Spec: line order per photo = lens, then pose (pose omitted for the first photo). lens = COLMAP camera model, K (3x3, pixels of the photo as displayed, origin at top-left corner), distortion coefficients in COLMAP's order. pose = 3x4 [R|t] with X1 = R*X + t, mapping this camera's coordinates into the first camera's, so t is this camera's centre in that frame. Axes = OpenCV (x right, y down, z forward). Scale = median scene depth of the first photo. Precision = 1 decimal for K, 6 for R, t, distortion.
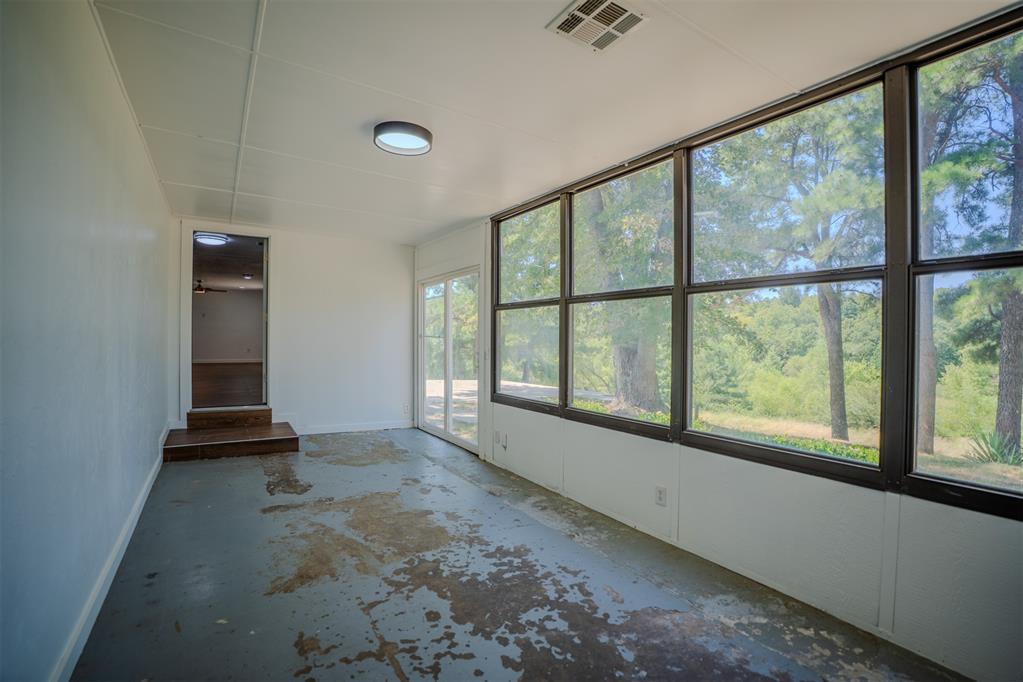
lens RADIAL K [[470.0, 0, 509.3], [0, 470.0, 338.6], [0, 0, 1]] dist [-0.054275, 0.004502]
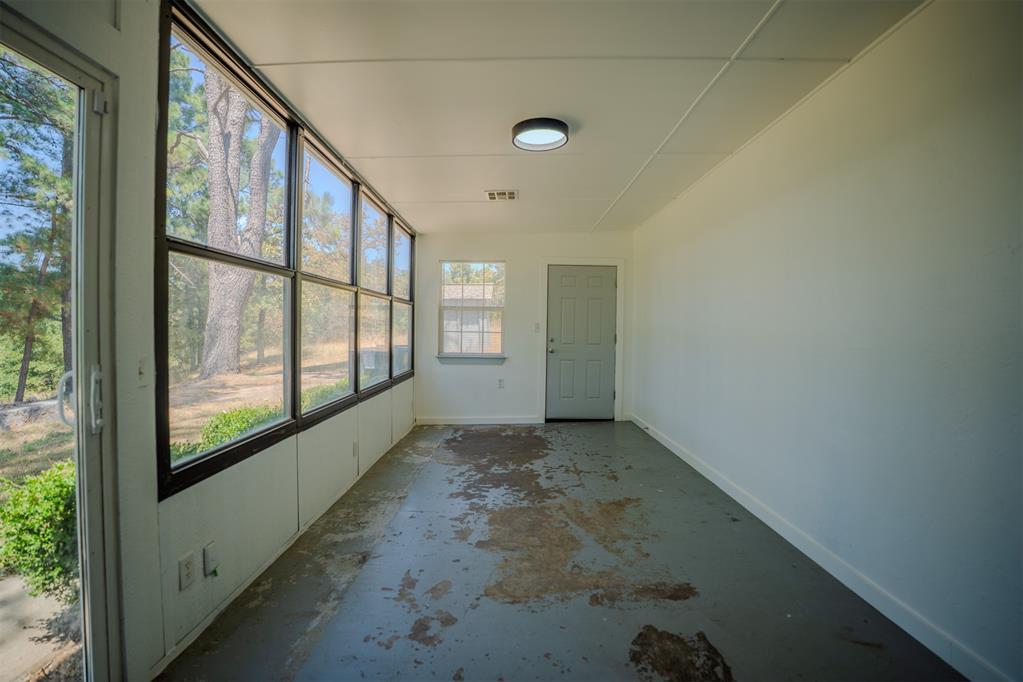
lens RADIAL K [[470.0, 0, 509.6], [0, 470.0, 342.3], [0, 0, 1]] dist [-0.054275, 0.004502]
pose [[-0.840707, -0.037211, 0.540210, -0.833518], [-0.023046, 0.999191, 0.032960, -0.006558], [-0.540999, 0.015260, -0.840885, 2.151885]]
